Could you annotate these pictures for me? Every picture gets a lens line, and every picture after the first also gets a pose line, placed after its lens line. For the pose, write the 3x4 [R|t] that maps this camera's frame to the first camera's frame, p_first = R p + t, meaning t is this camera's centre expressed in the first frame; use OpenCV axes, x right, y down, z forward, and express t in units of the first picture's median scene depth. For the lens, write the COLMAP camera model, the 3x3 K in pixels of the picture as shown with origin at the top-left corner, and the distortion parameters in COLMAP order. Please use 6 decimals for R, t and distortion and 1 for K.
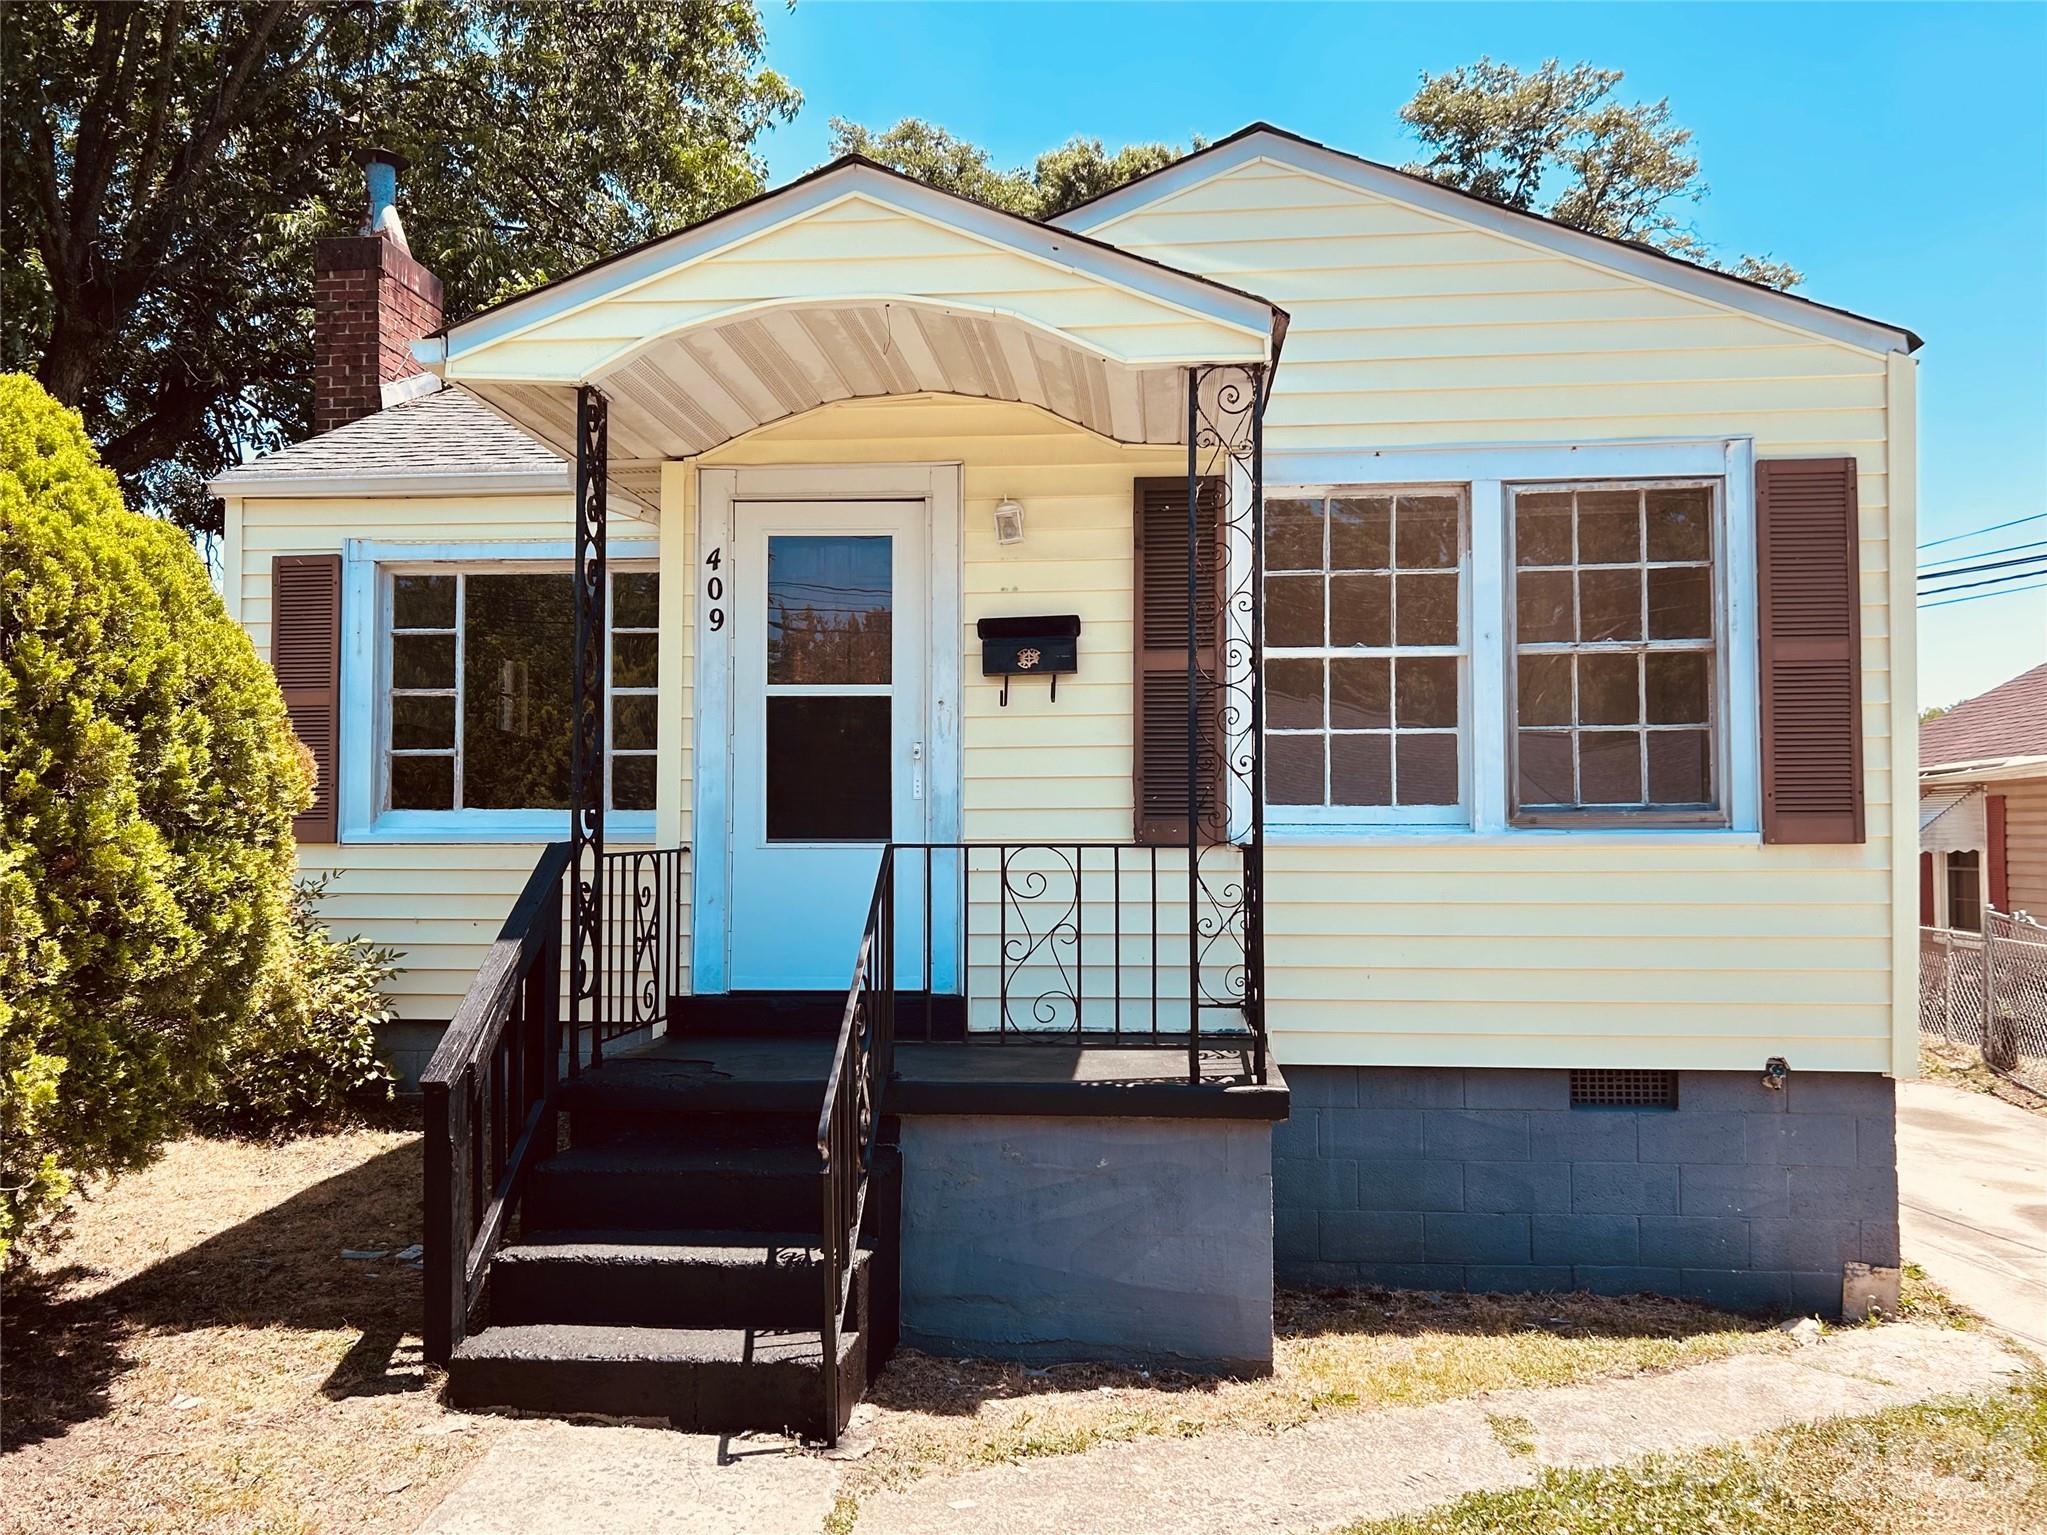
lens RADIAL K [[1553.9, 0, 1038.7], [0, 1553.9, 771.4], [0, 0, 1]] dist [0.069621, -0.074486]
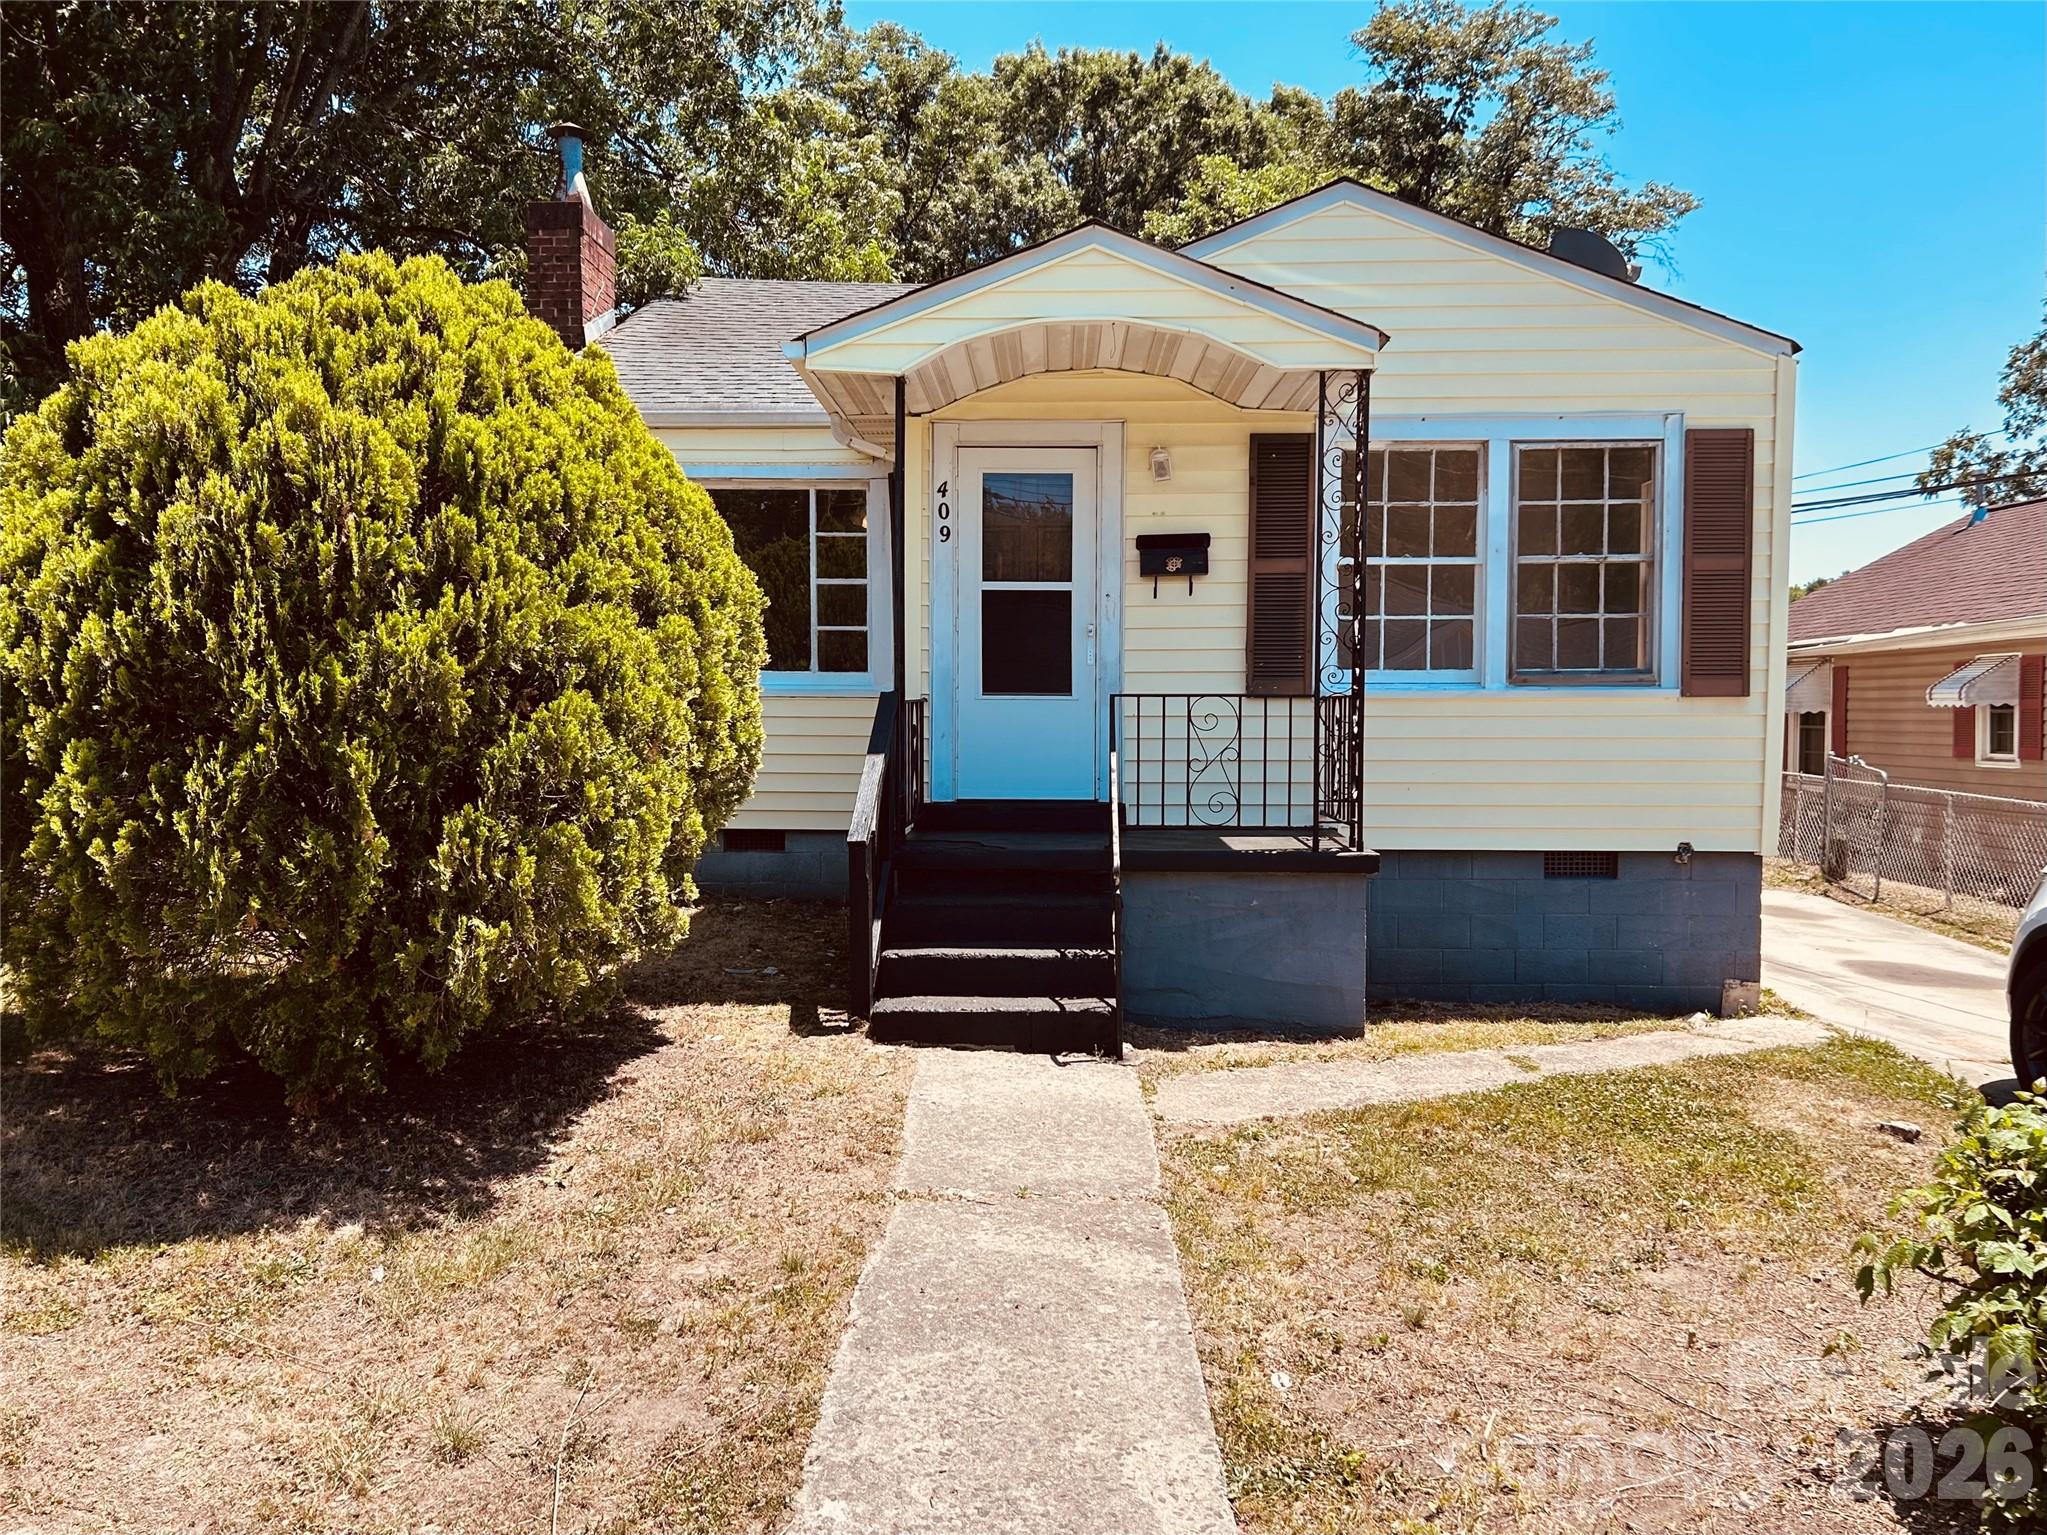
lens RADIAL K [[1553.9, 0, 1015.0], [0, 1553.9, 755.6], [0, 0, 1]] dist [0.069621, -0.074486]
pose [[0.998406, 0.001483, 0.056413, -0.232761], [-0.005550, 0.997388, 0.072011, -0.000831], [-0.056159, -0.072210, 0.995807, -0.409423]]
